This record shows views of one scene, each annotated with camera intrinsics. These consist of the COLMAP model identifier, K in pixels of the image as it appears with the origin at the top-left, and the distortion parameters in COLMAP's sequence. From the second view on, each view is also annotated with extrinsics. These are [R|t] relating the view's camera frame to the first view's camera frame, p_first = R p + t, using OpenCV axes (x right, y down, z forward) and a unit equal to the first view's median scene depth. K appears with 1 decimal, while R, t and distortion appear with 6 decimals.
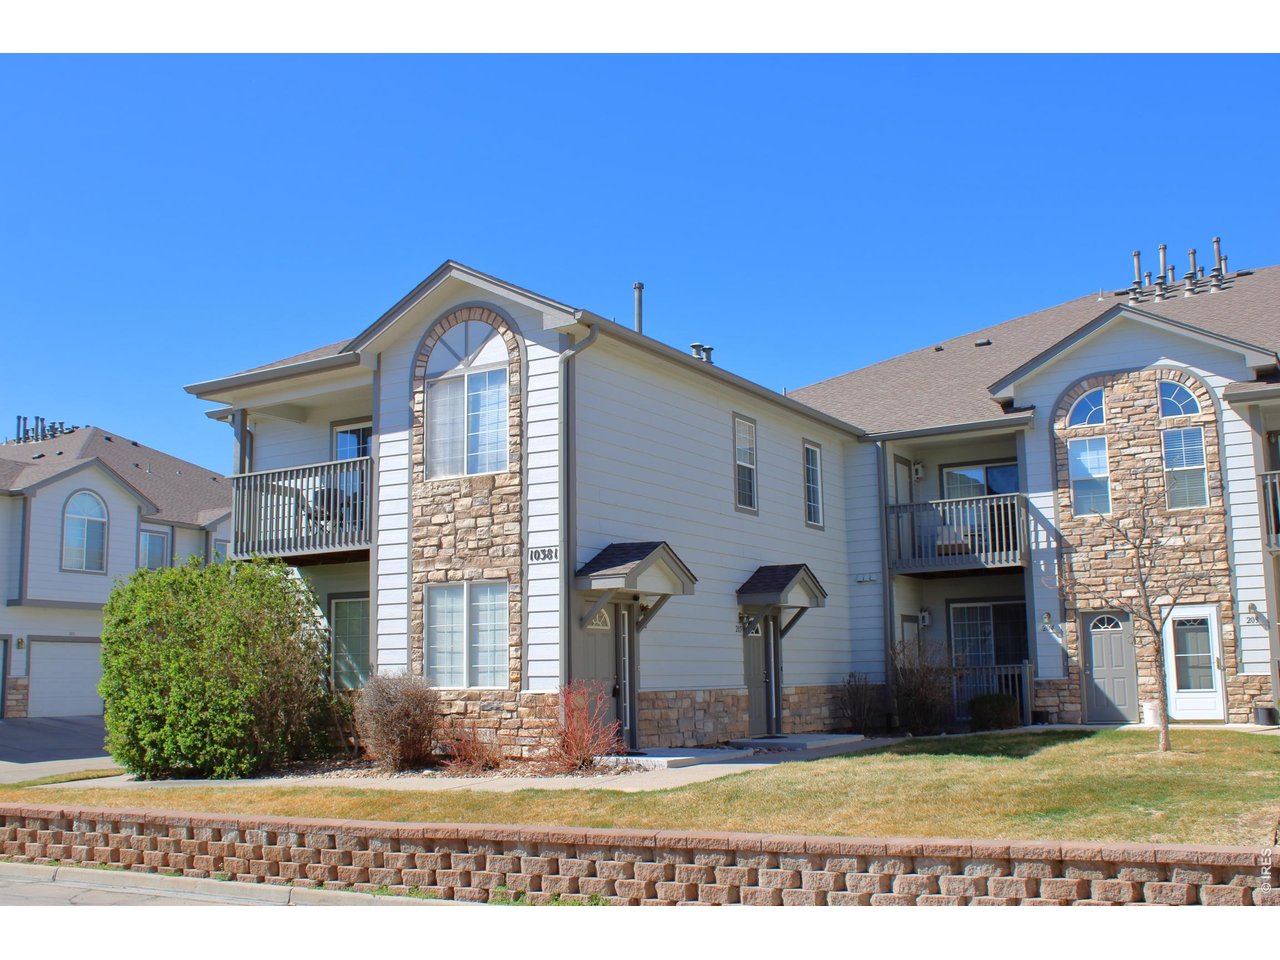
lens RADIAL K [[1334.5, 0, 637.4], [0, 1334.5, 487.4], [0, 0, 1]] dist [-0.045374, 0.000000]
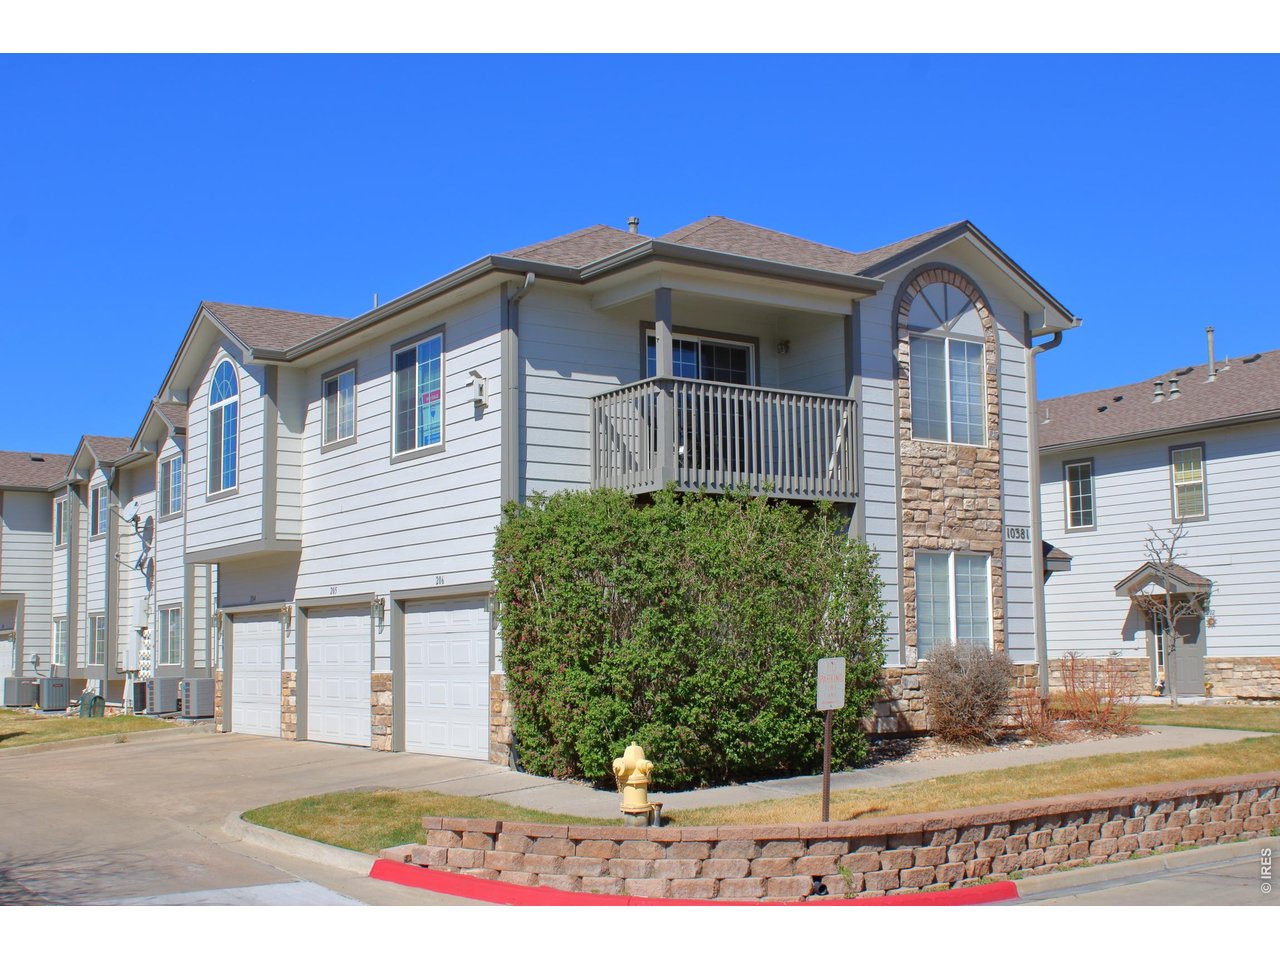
lens RADIAL K [[1504.5, 0, 641.1], [0, 1504.5, 484.0], [0, 0, 1]] dist [-0.080284, 0.000000]
pose [[0.411447, 0.115816, 0.904045, -1.192268], [-0.129634, 0.989246, -0.067733, 0.122812], [-0.902168, -0.089326, 0.422036, 0.728443]]
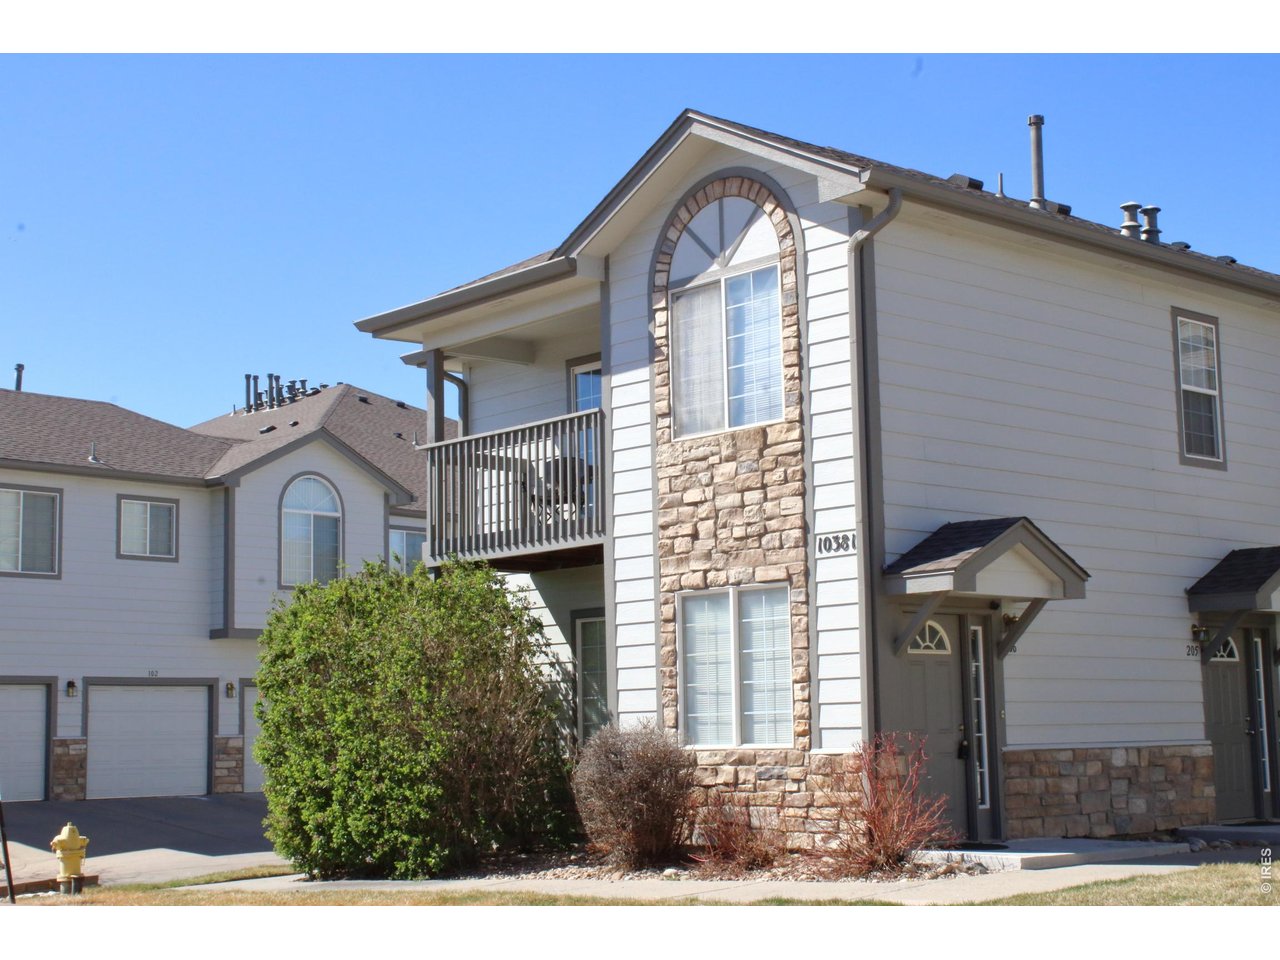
lens RADIAL K [[2004.9, 0, 643.3], [0, 2004.9, 470.8], [0, 0, 1]] dist [0.025243, 0.000000]
pose [[0.959855, -0.043136, -0.277159, 0.107844], [0.046829, 0.998880, 0.006718, 0.003074], [0.276559, -0.019428, 0.960801, 0.019291]]
